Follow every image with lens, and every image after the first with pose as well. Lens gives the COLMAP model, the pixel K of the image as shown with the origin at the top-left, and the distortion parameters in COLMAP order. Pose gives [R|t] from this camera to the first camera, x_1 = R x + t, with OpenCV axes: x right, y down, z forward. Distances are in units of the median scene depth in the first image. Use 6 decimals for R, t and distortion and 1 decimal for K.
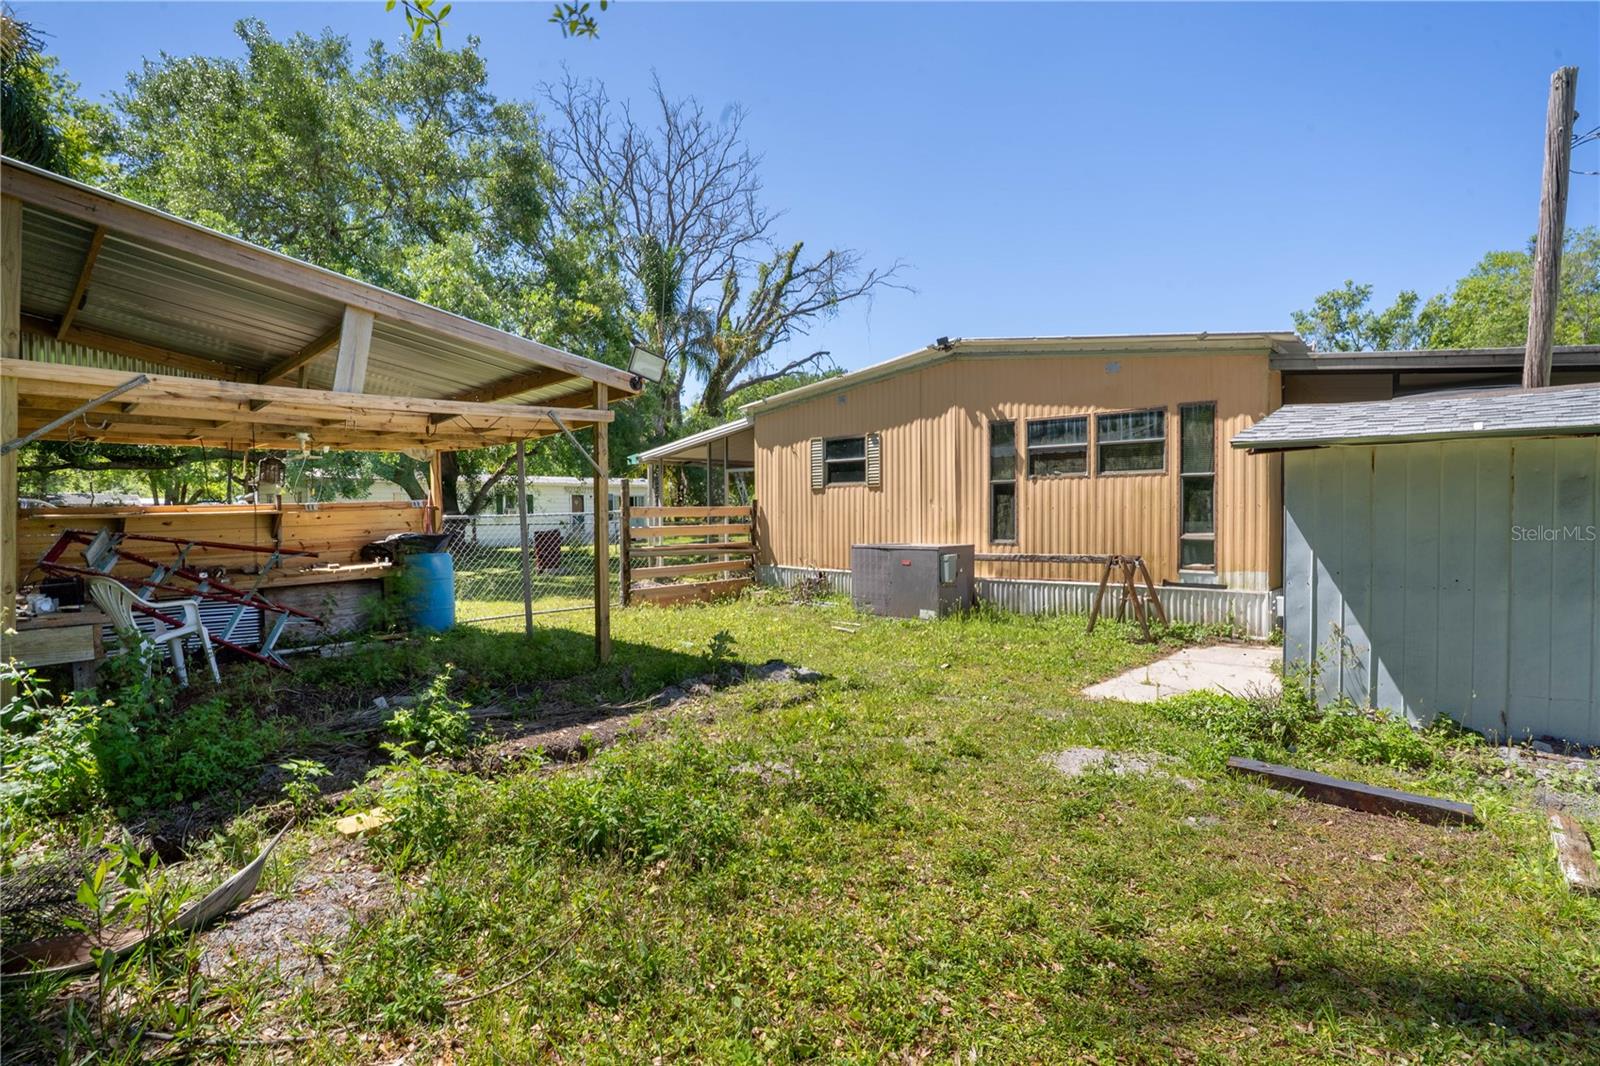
lens RADIAL K [[784.0, 0, 800.3], [0, 784.0, 525.2], [0, 0, 1]] dist [-0.070755, 0.026548]
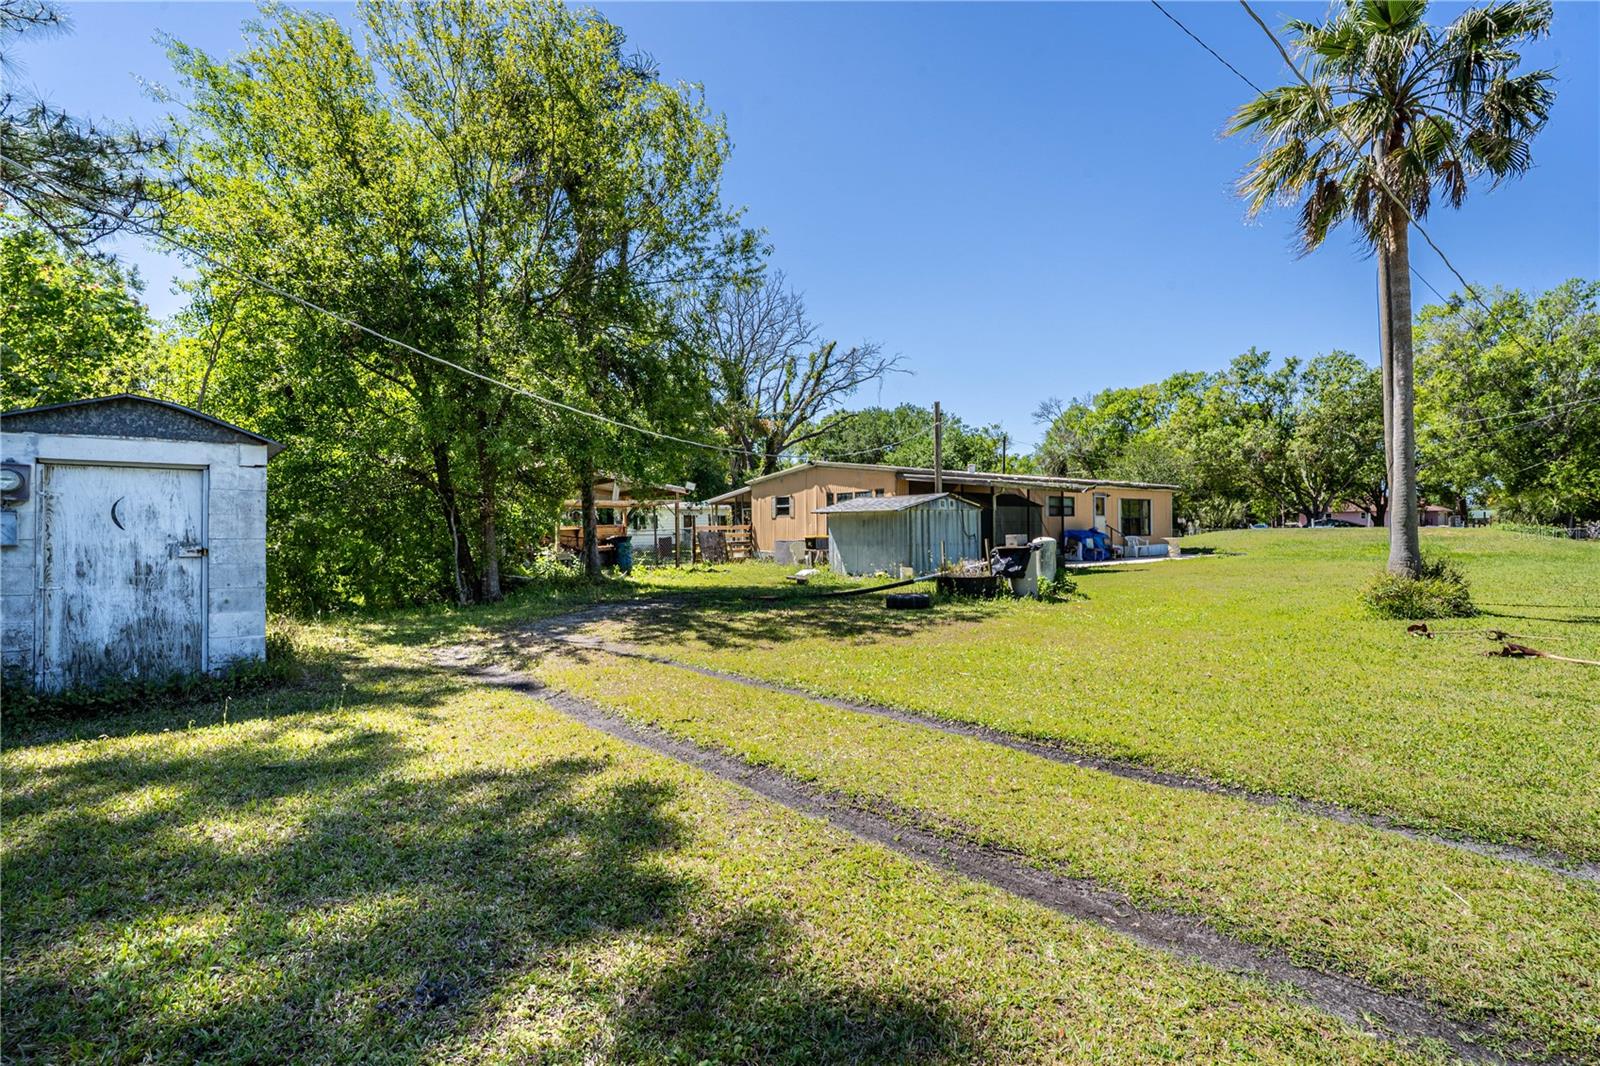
lens RADIAL K [[784.0, 0, 800.1], [0, 784.0, 532.0], [0, 0, 1]] dist [-0.070755, 0.026548]
pose [[0.988363, -0.004459, -0.152046, 0.449598], [0.003001, 0.999947, -0.009821, 0.019899], [0.152082, 0.009250, 0.988325, -1.287163]]
